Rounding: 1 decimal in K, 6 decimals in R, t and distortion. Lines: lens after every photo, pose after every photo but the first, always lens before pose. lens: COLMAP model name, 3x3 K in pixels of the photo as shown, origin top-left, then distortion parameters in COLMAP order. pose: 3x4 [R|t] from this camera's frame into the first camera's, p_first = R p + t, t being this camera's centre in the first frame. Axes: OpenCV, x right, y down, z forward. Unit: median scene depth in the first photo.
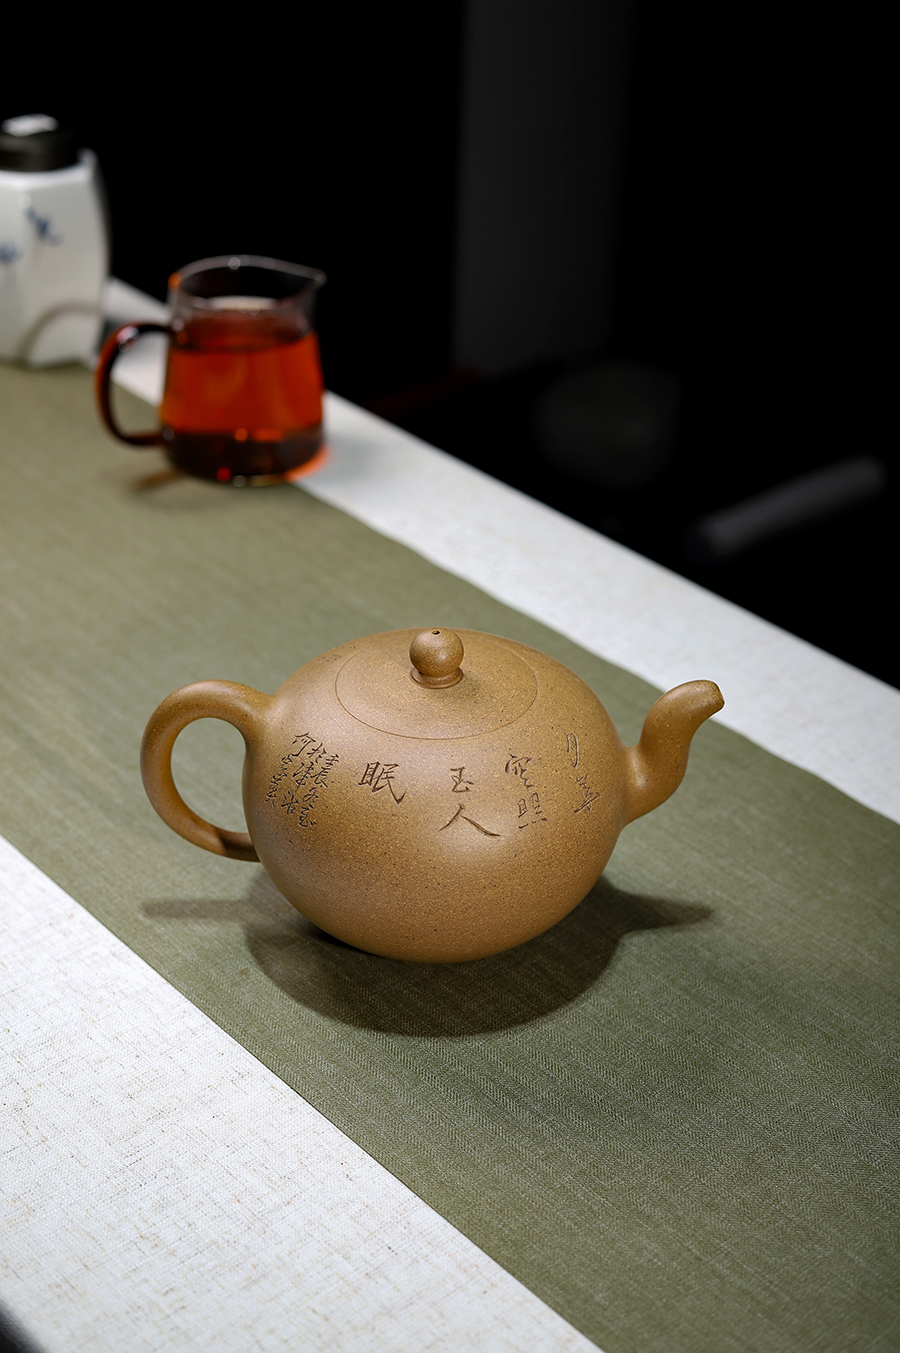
lens RADIAL K [[2163.8, 0, 455.0], [0, 2163.8, 680.3], [0, 0, 1]] dist [-0.145667, 0.000000]
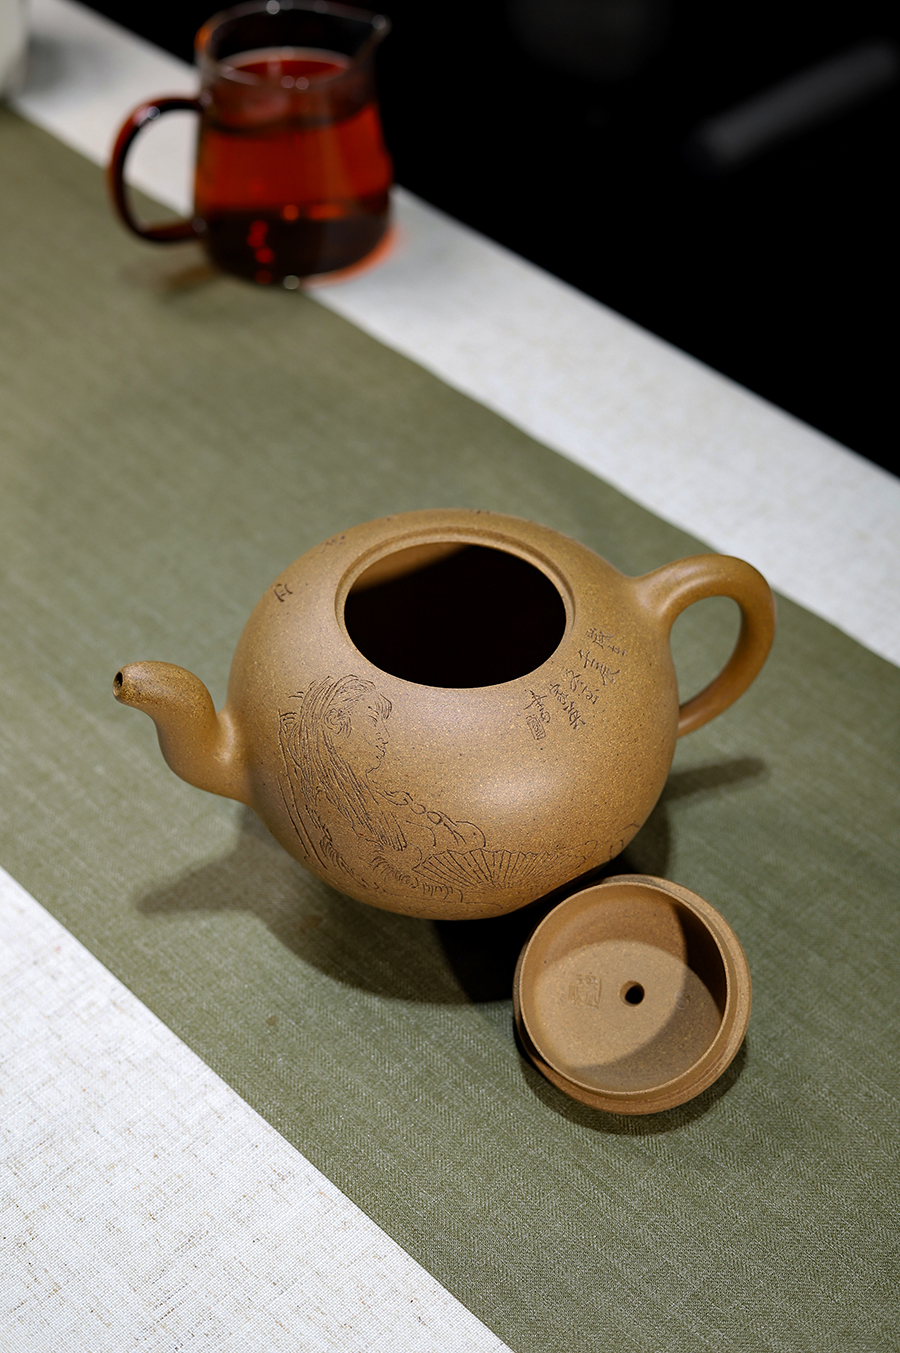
lens RADIAL K [[2163.8, 0, 450.3], [0, 2163.8, 674.4], [0, 0, 1]] dist [-0.145667, 0.000000]
pose [[0.998783, -0.048158, 0.010658, -0.030073], [0.044189, 0.969679, 0.240354, -0.188080], [-0.021910, -0.239591, 0.970627, 0.211212]]
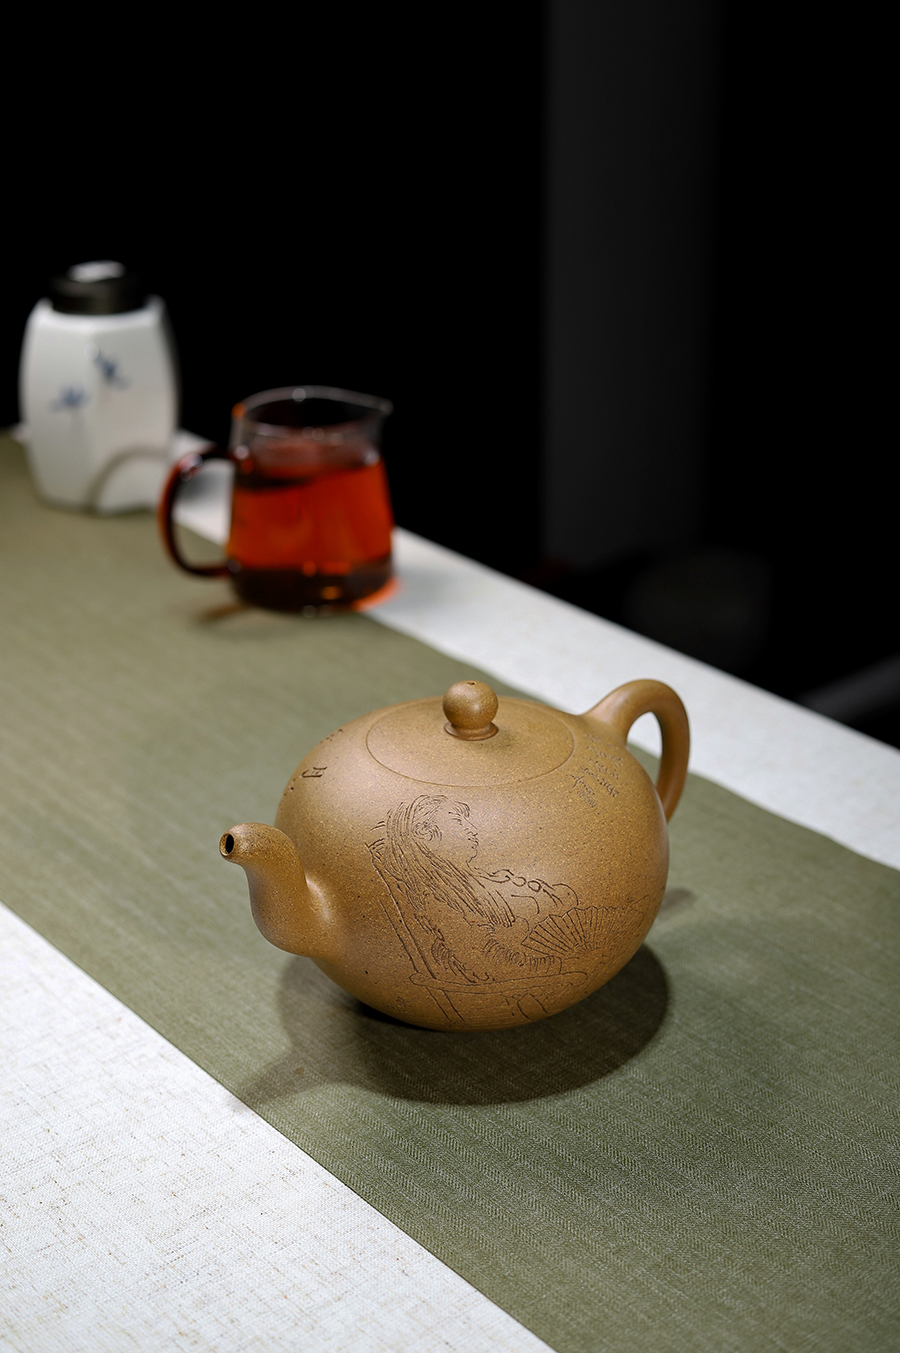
lens RADIAL K [[2163.8, 0, 442.9], [0, 2163.8, 673.3], [0, 0, 1]] dist [-0.145667, 0.000000]
pose [[0.998143, -0.024603, -0.055726, 0.021668], [0.017846, 0.992775, -0.118657, 0.072837], [0.058243, 0.117442, 0.991370, 0.045536]]
